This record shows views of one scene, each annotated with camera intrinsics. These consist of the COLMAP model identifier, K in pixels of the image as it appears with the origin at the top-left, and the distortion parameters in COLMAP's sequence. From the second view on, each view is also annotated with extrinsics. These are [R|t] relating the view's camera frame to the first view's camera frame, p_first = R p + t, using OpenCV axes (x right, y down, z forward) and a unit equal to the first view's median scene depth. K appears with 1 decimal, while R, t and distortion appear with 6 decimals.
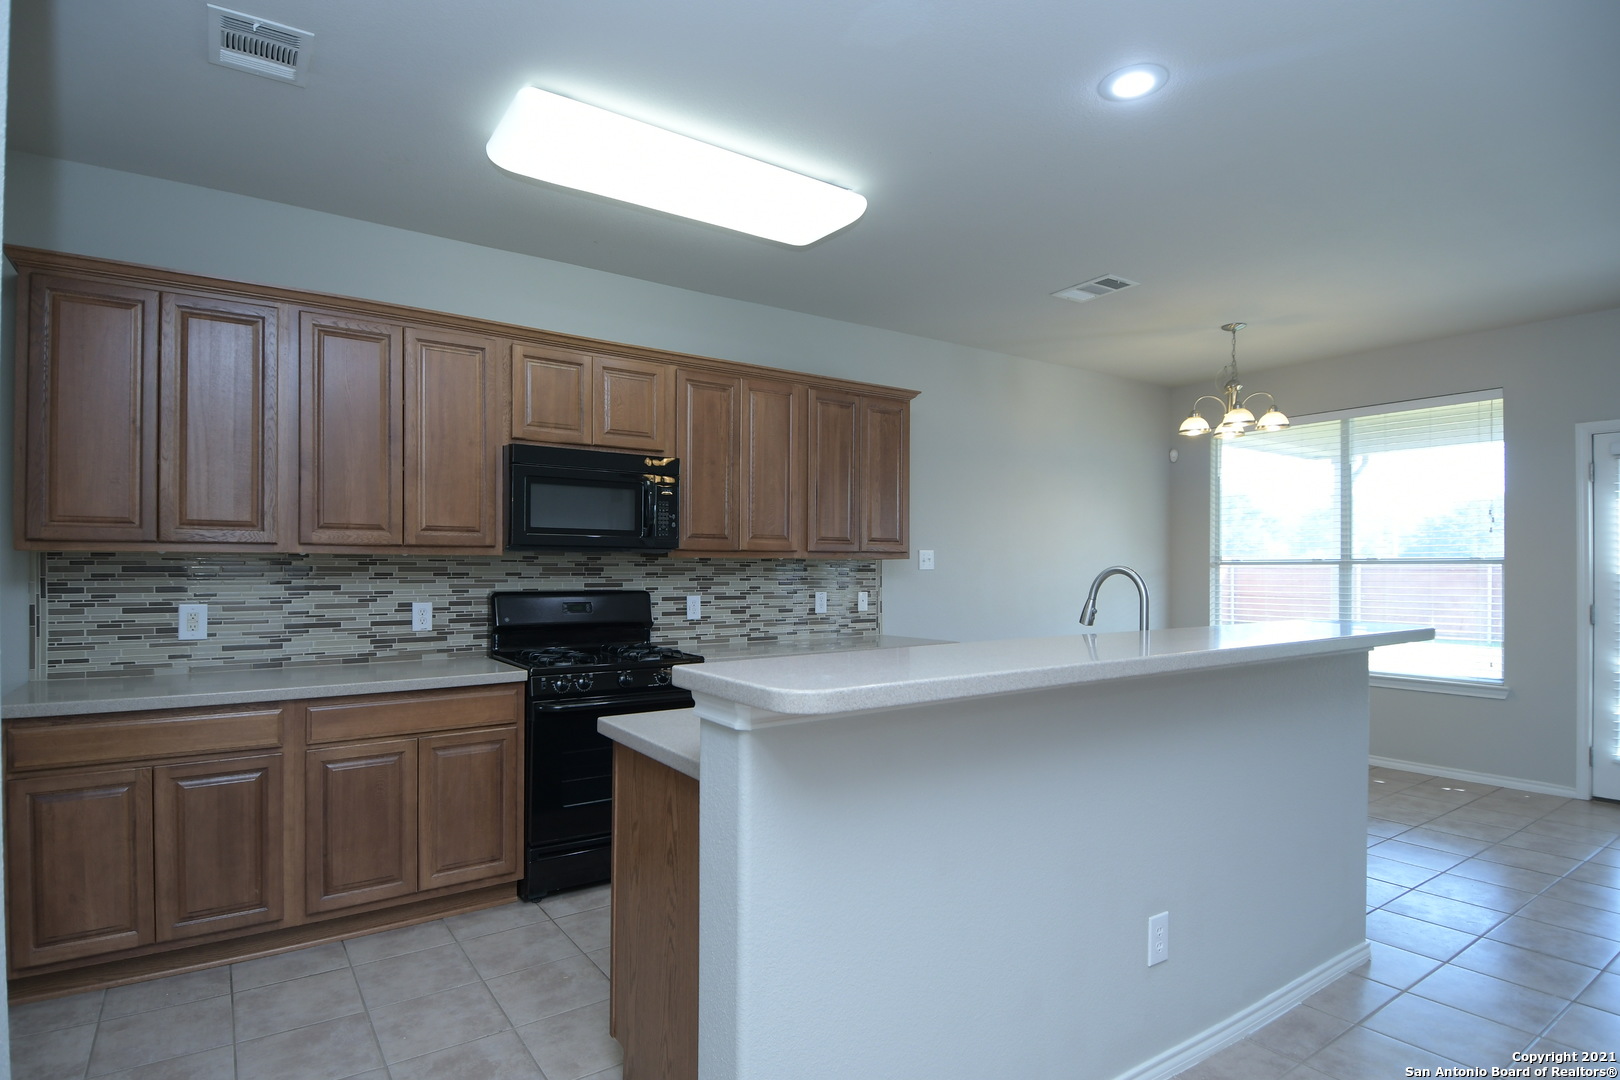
lens RADIAL K [[830.2, 0, 782.6], [0, 830.2, 567.6], [0, 0, 1]] dist [0.040253, -0.044839]
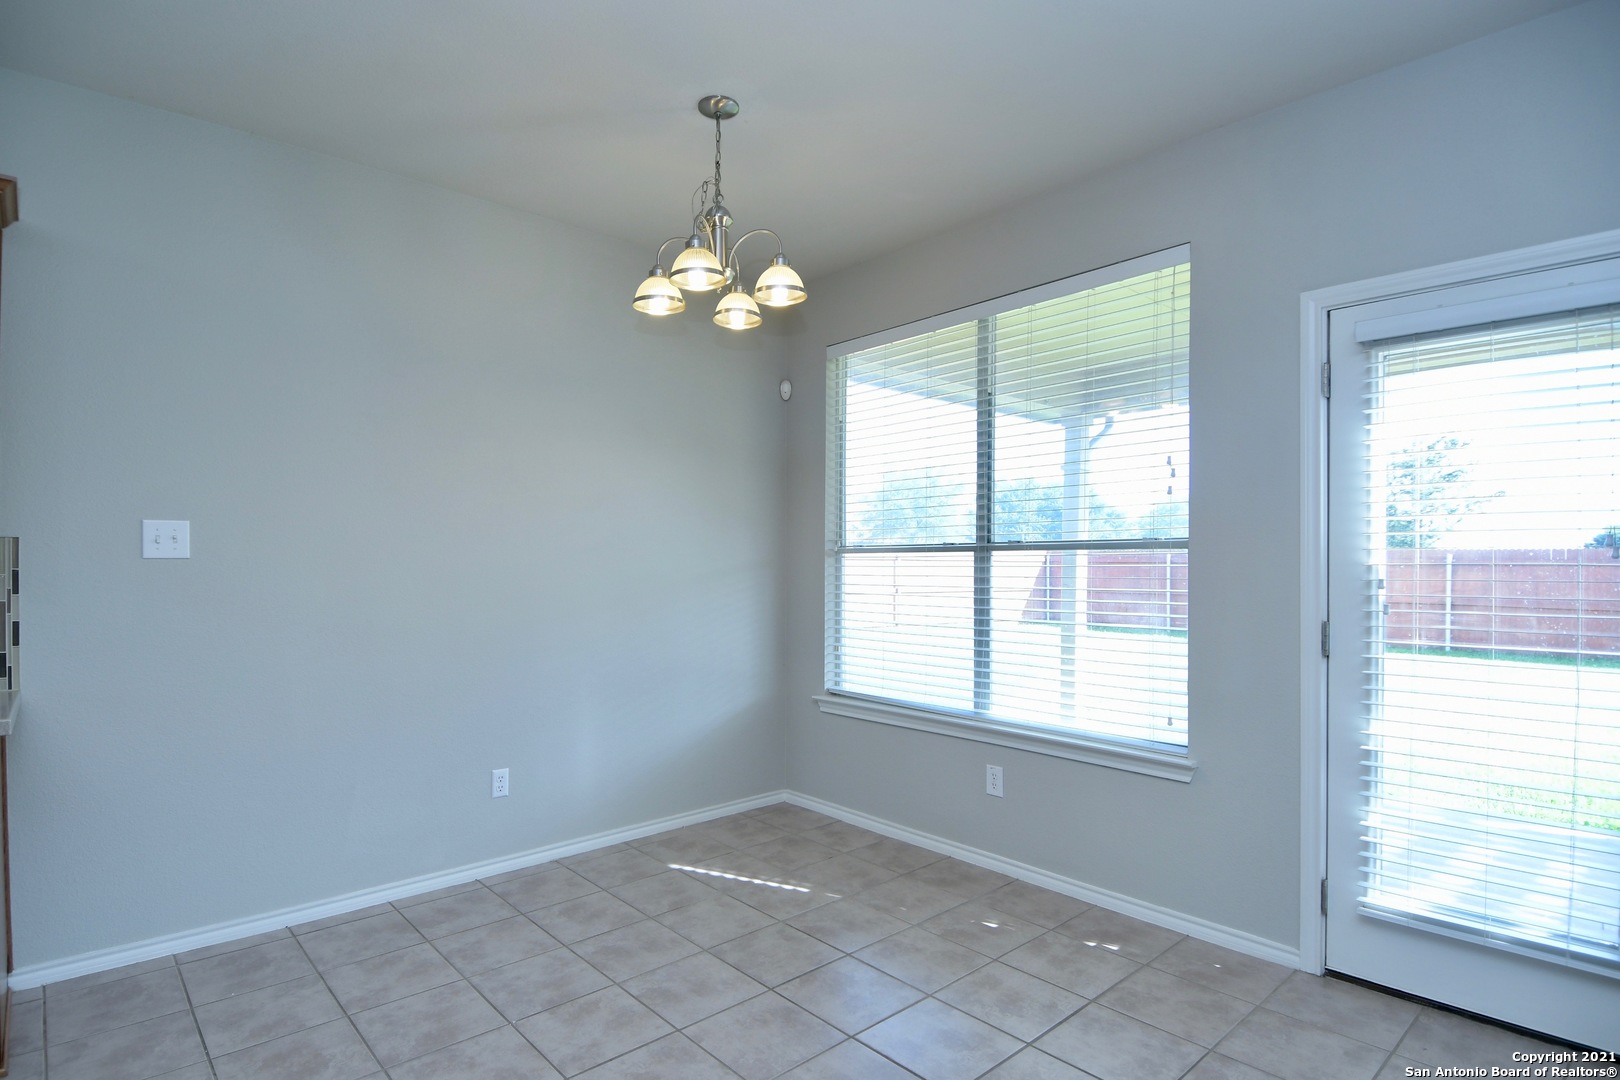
lens RADIAL K [[830.2, 0, 782.5], [0, 830.2, 566.6], [0, 0, 1]] dist [0.040253, -0.044839]
pose [[0.991543, -0.000571, 0.129778, 0.568397], [-0.000348, 0.999975, 0.007059, 0.004562], [-0.129779, -0.007045, 0.991518, 0.512750]]
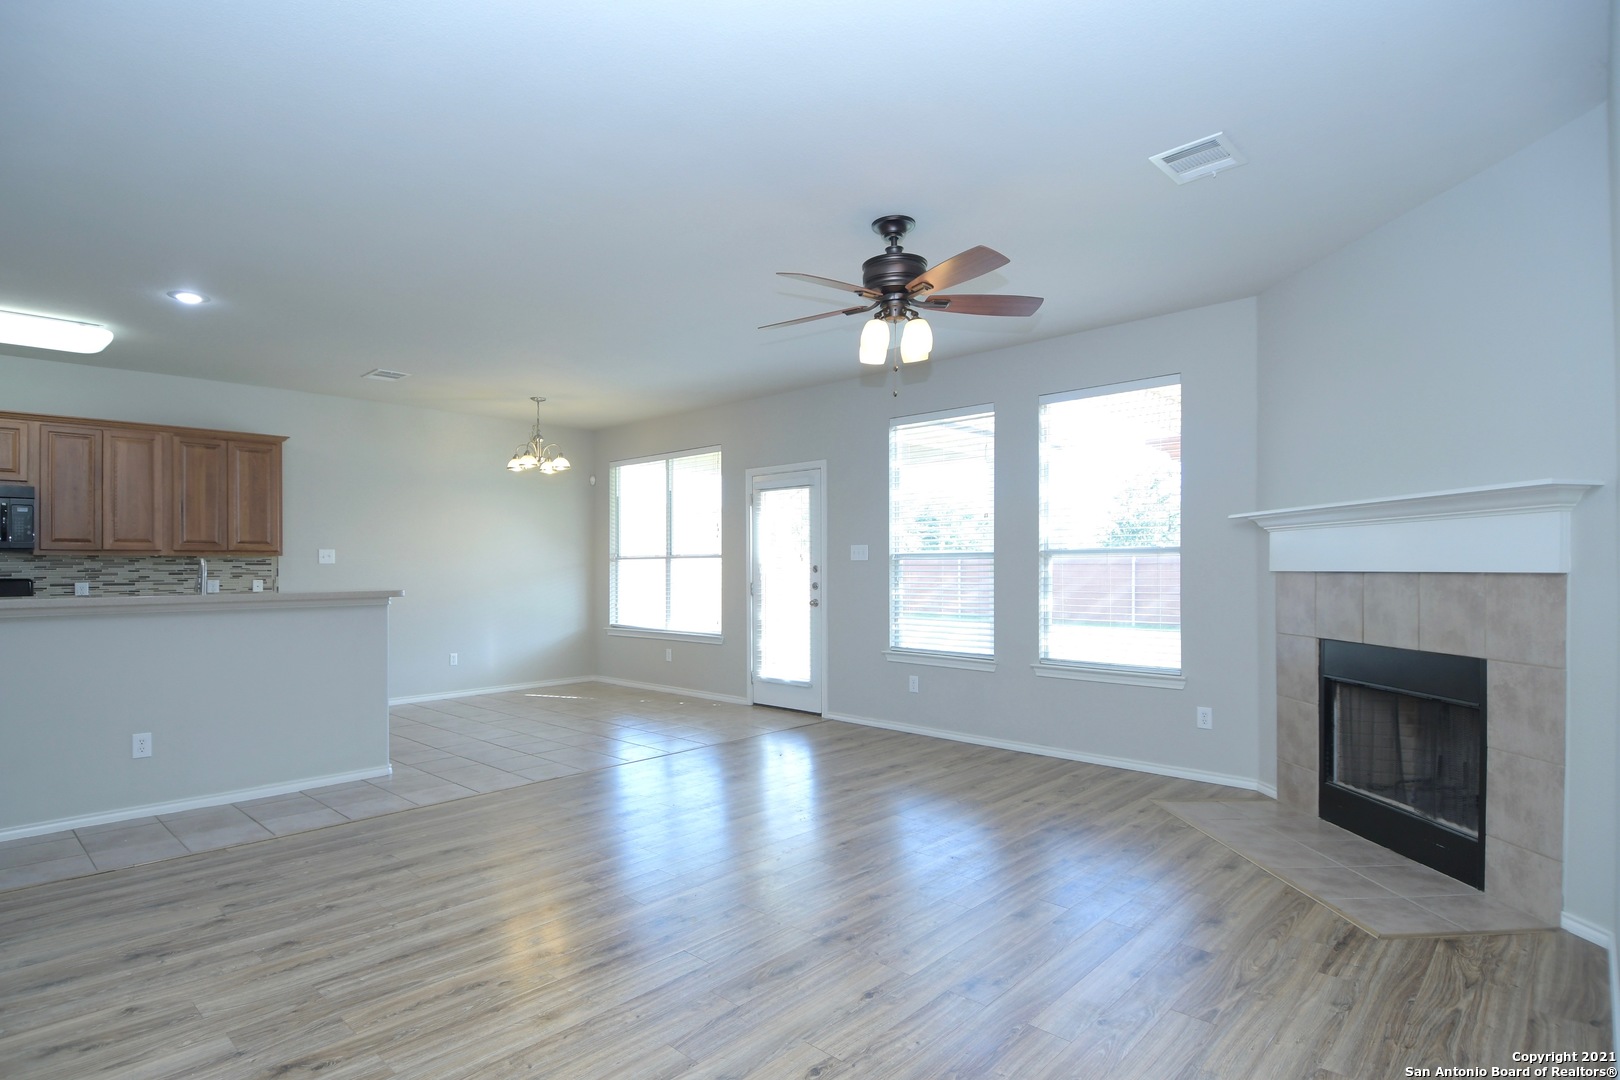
lens RADIAL K [[830.2, 0, 781.1], [0, 830.2, 568.1], [0, 0, 1]] dist [0.040253, -0.044839]
pose [[0.977070, -0.006415, 0.212820, 0.717910], [0.005825, 0.999977, 0.003399, 0.011220], [-0.212837, -0.002081, 0.977085, -0.599404]]
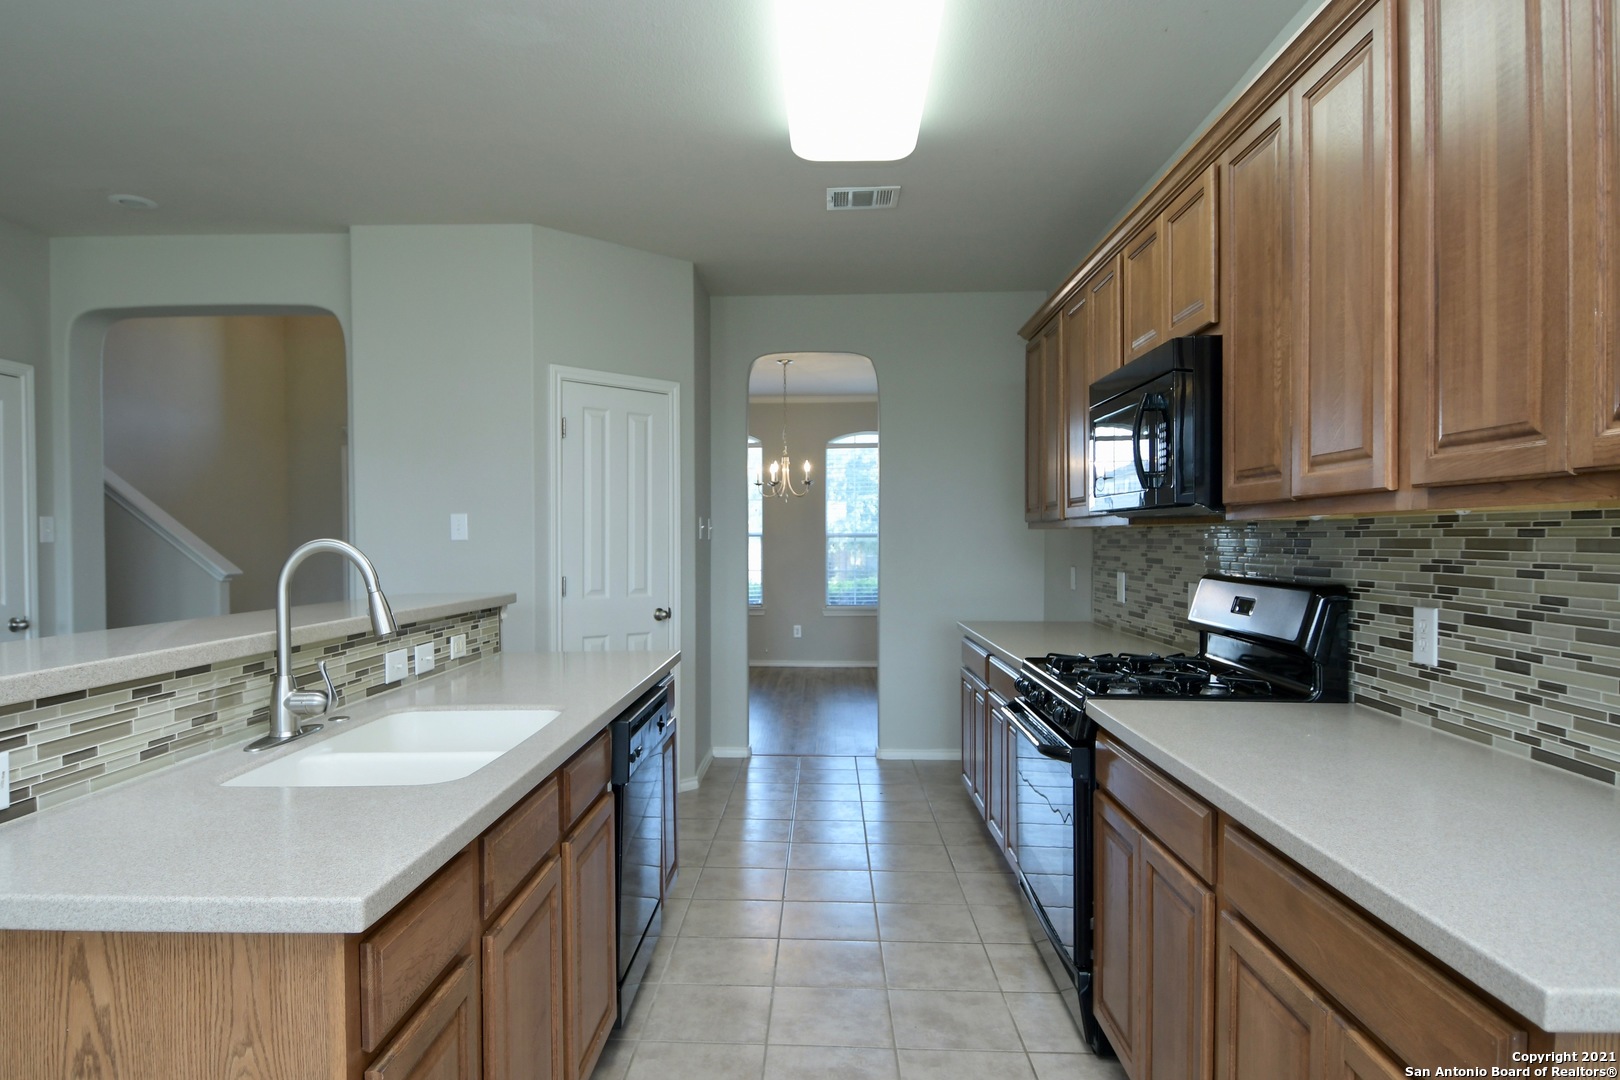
lens RADIAL K [[971.2, 0, 777.6], [0, 971.2, 558.6], [0, 0, 1]] dist [0.020711, -0.028752]
pose [[-0.597051, 0.015533, -0.802053, 0.459558], [0.002591, 0.999845, 0.017435, 0.000043], [0.802199, 0.008332, -0.596998, 0.996688]]
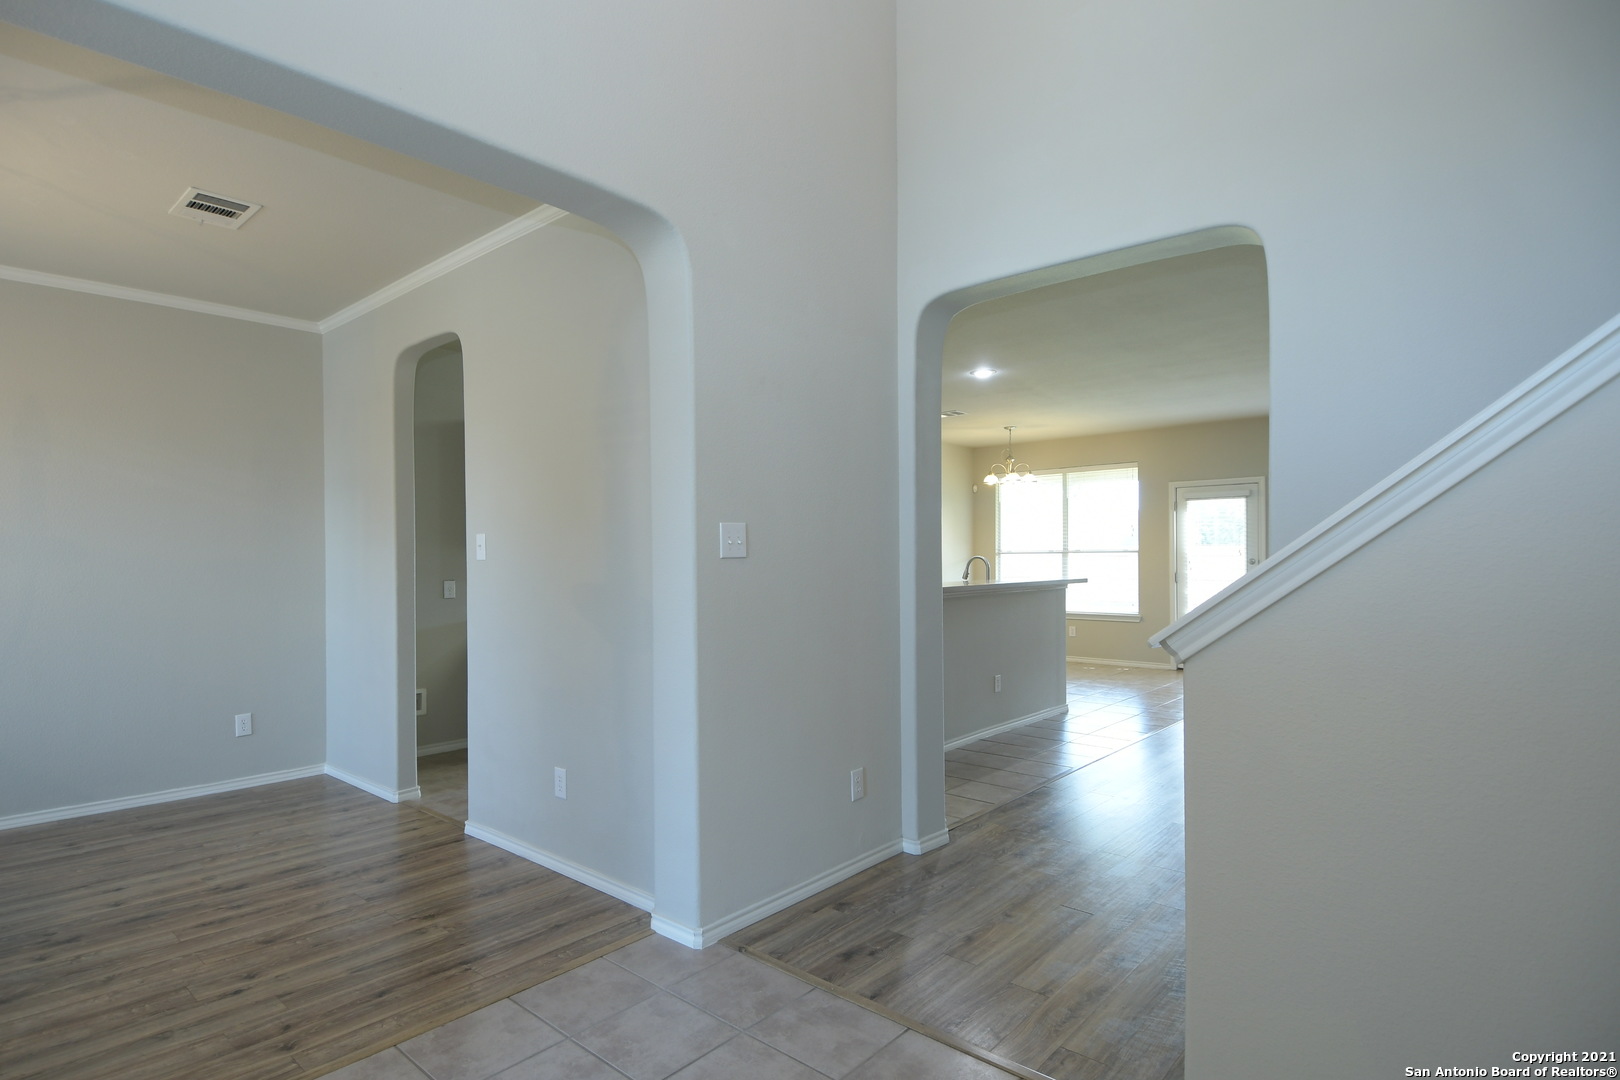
lens RADIAL K [[830.2, 0, 770.5], [0, 830.2, 562.3], [0, 0, 1]] dist [0.040253, -0.044839]
pose [[0.972728, -0.012375, 0.231617, -0.471826], [0.010424, 0.999899, 0.009645, -0.010963], [-0.231713, -0.006967, 0.972759, -0.780315]]
